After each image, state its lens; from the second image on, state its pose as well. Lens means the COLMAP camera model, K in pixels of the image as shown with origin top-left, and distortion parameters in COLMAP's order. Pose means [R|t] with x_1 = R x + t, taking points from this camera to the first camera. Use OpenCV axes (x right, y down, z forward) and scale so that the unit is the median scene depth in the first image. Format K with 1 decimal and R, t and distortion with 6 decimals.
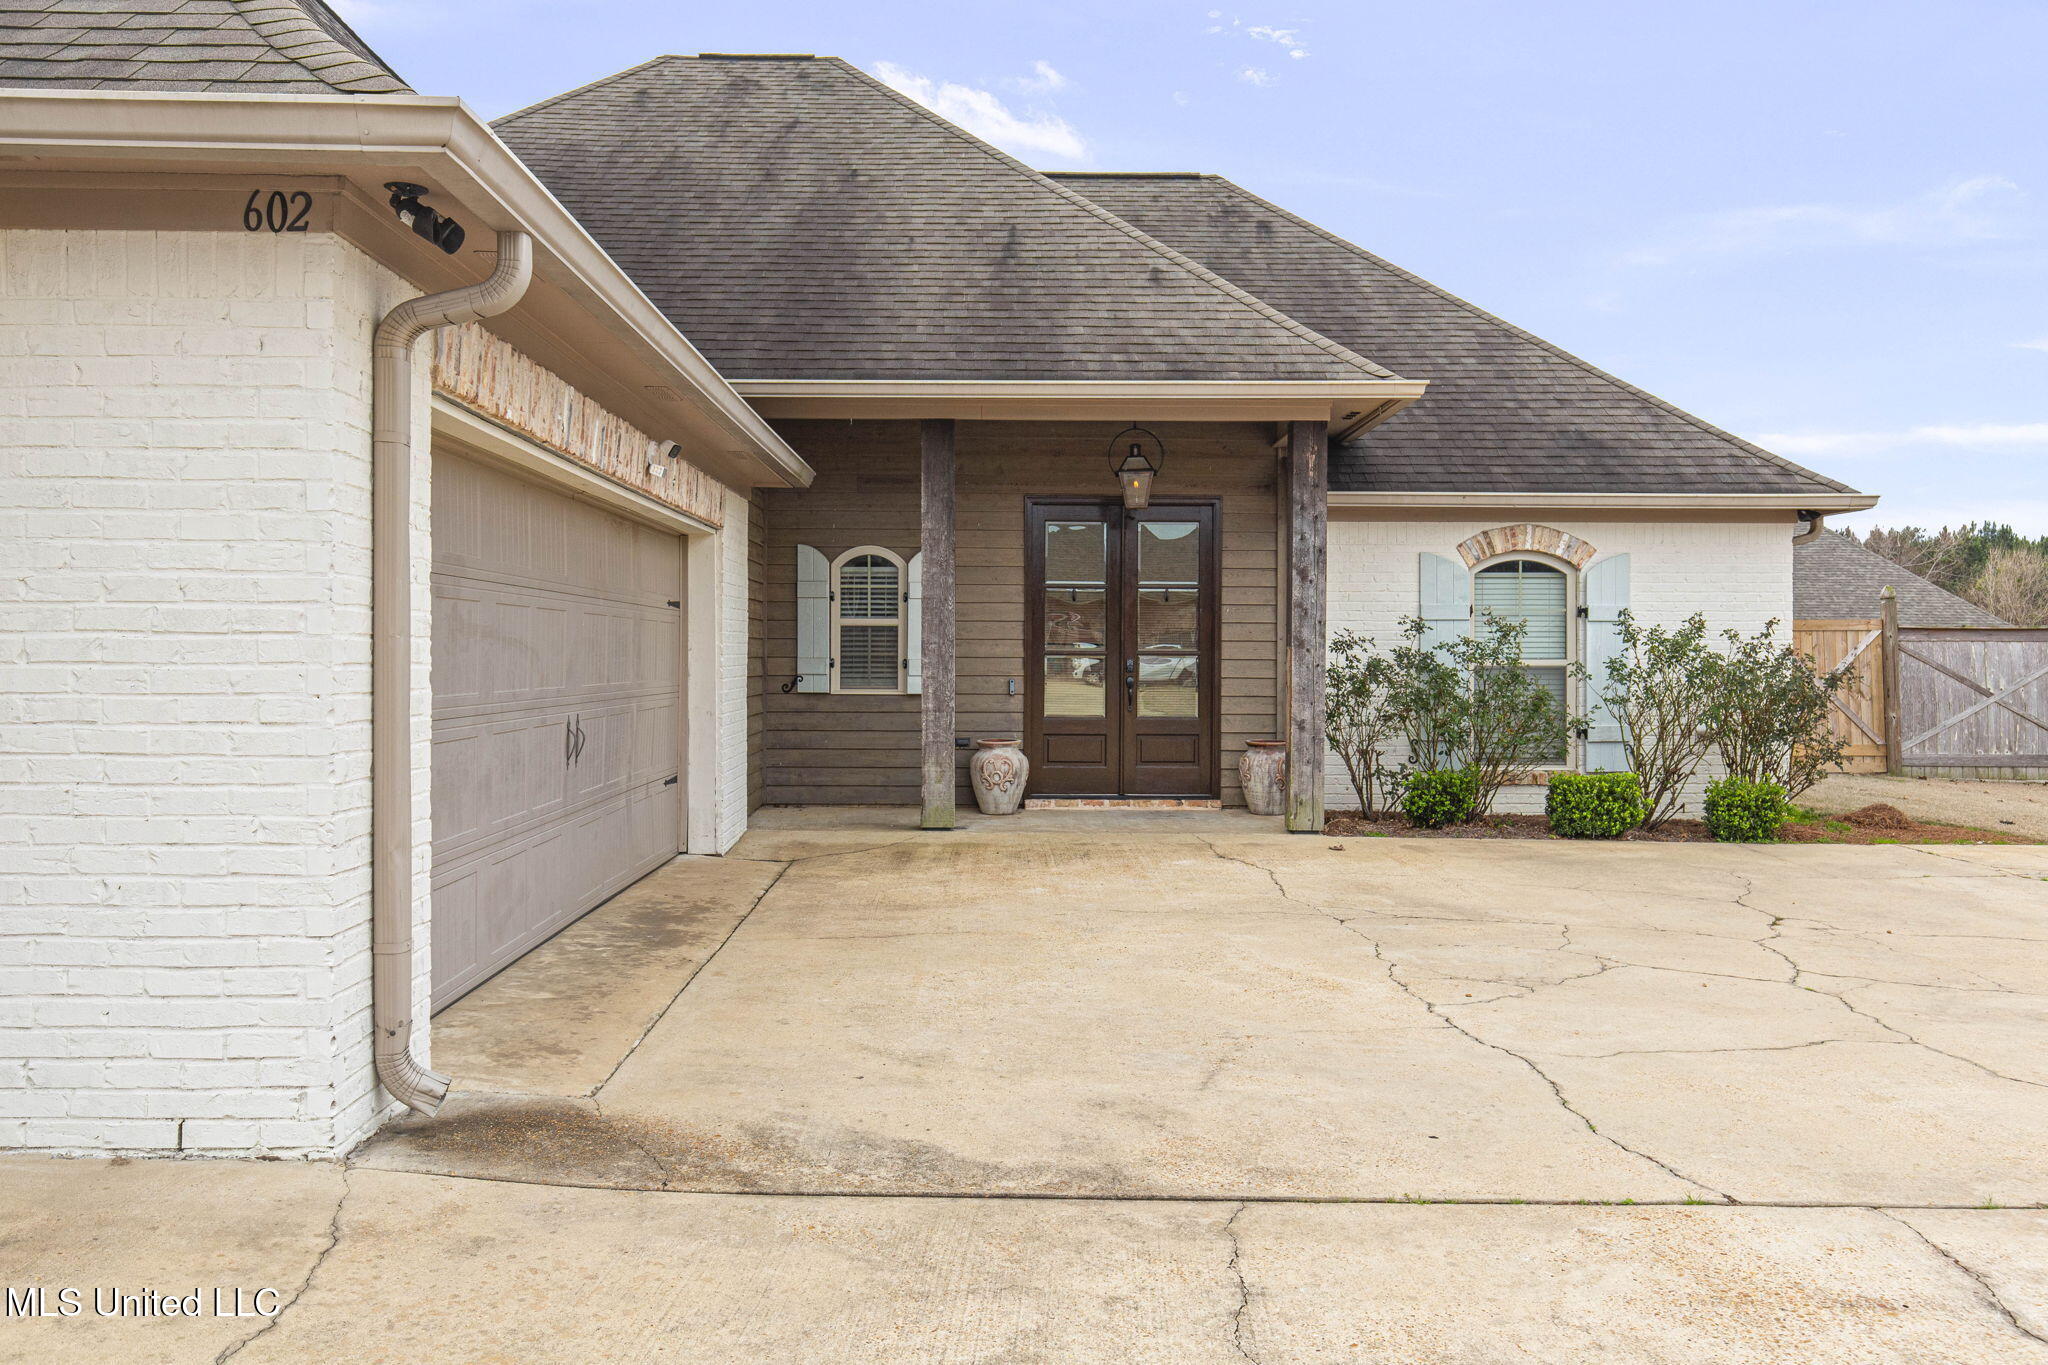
lens RADIAL K [[1556.0, 0, 1019.9], [0, 1556.0, 639.9], [0, 0, 1]] dist [-0.002061, -0.001639]
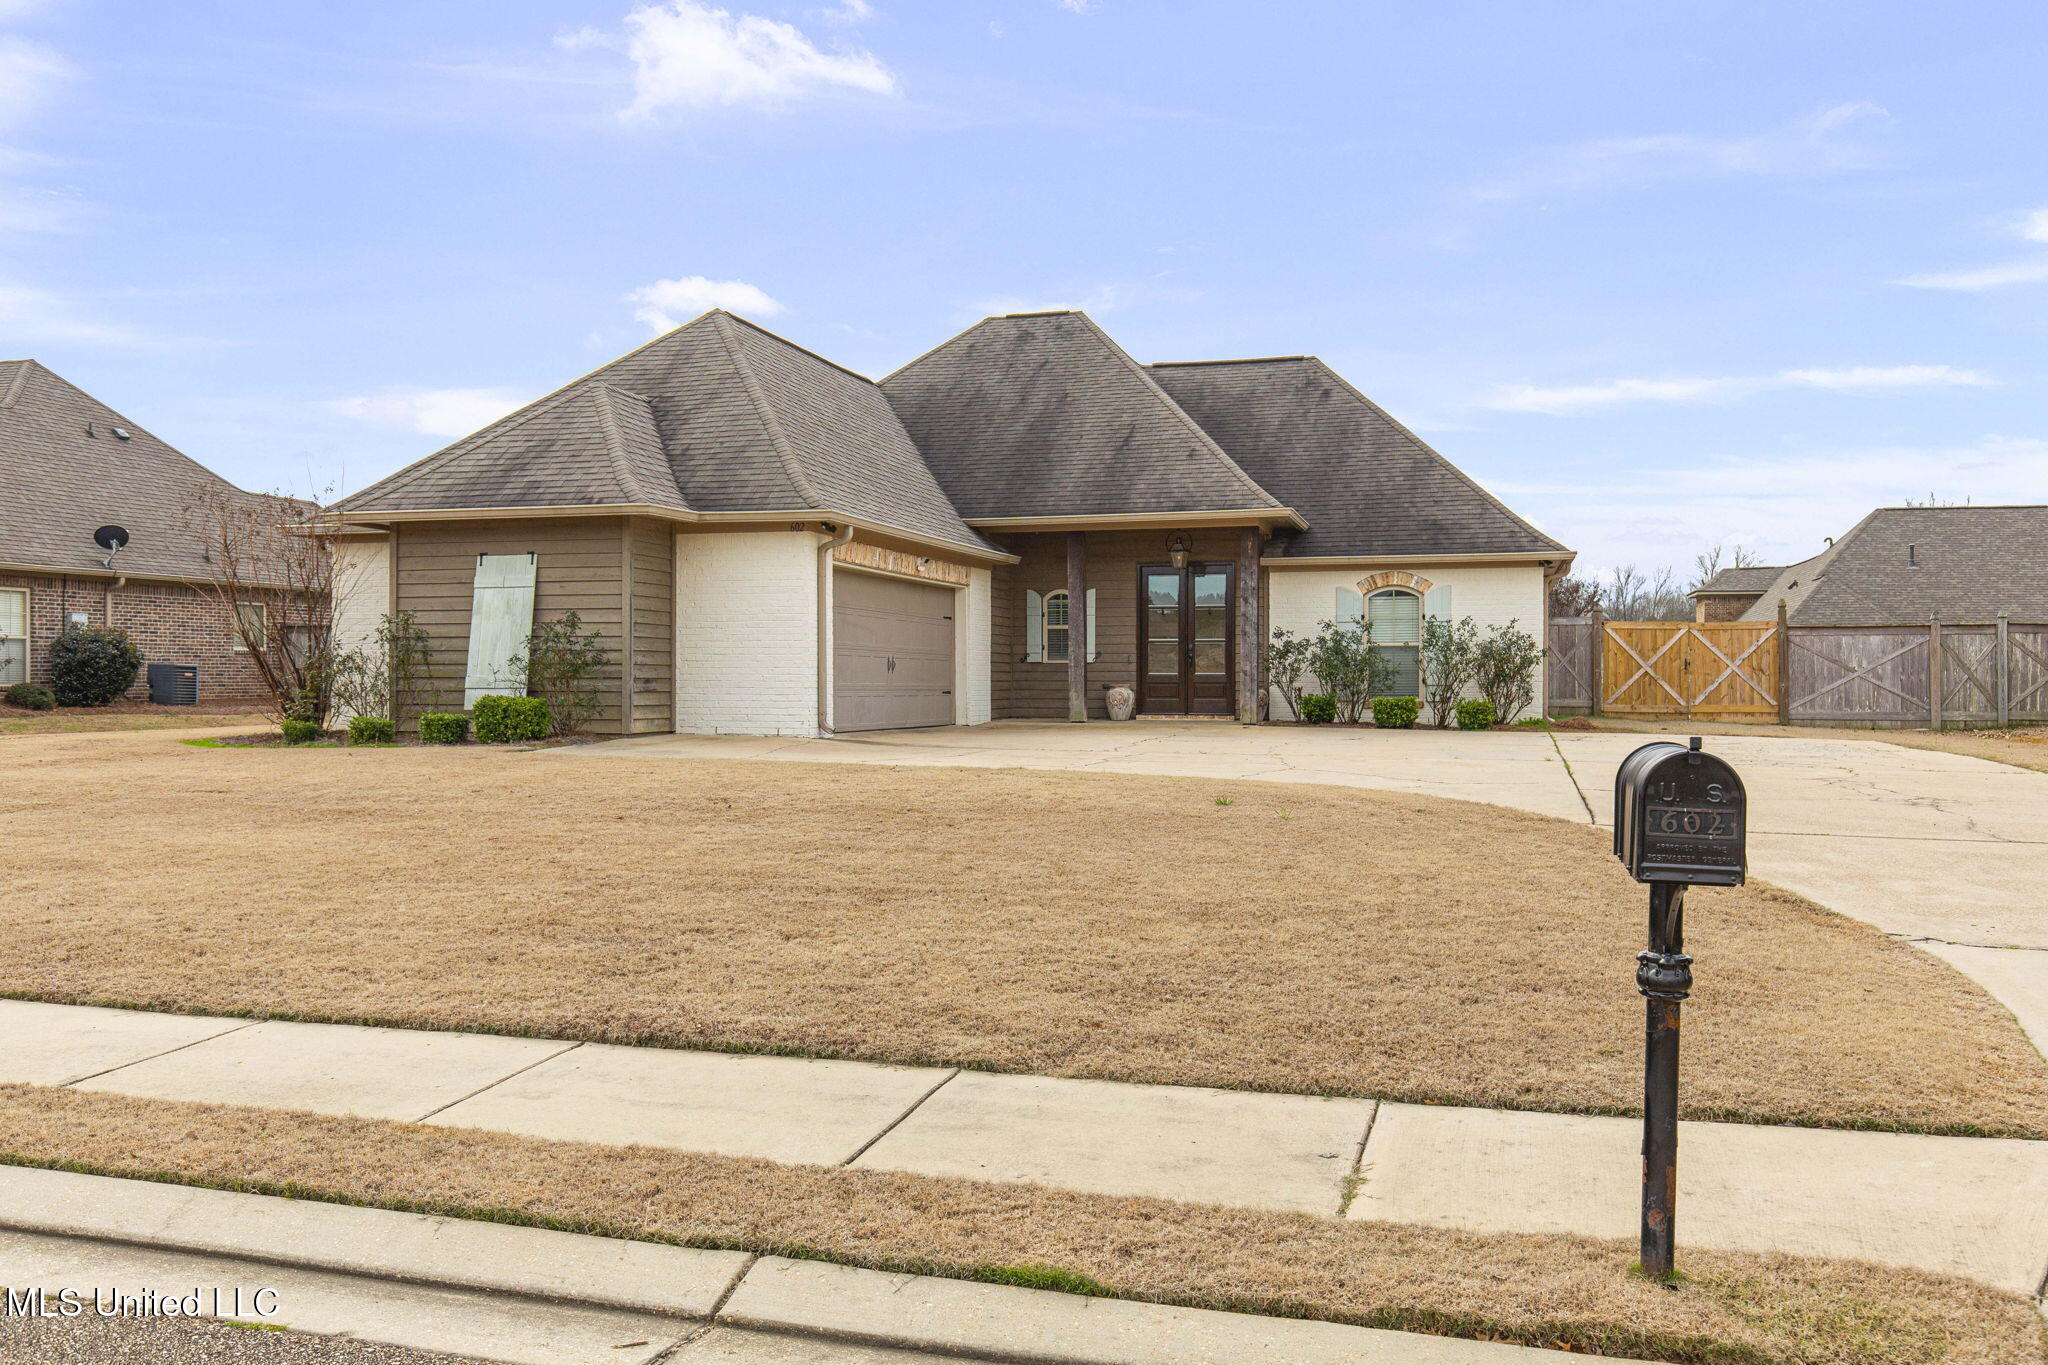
lens RADIAL K [[1556.0, 0, 1019.9], [0, 1556.0, 639.9], [0, 0, 1]] dist [-0.002061, -0.001639]
pose [[0.956281, -0.010910, -0.292247, 0.445135], [0.005699, 0.999809, -0.018675, 0.042727], [0.292395, 0.016193, 0.956161, -0.954922]]
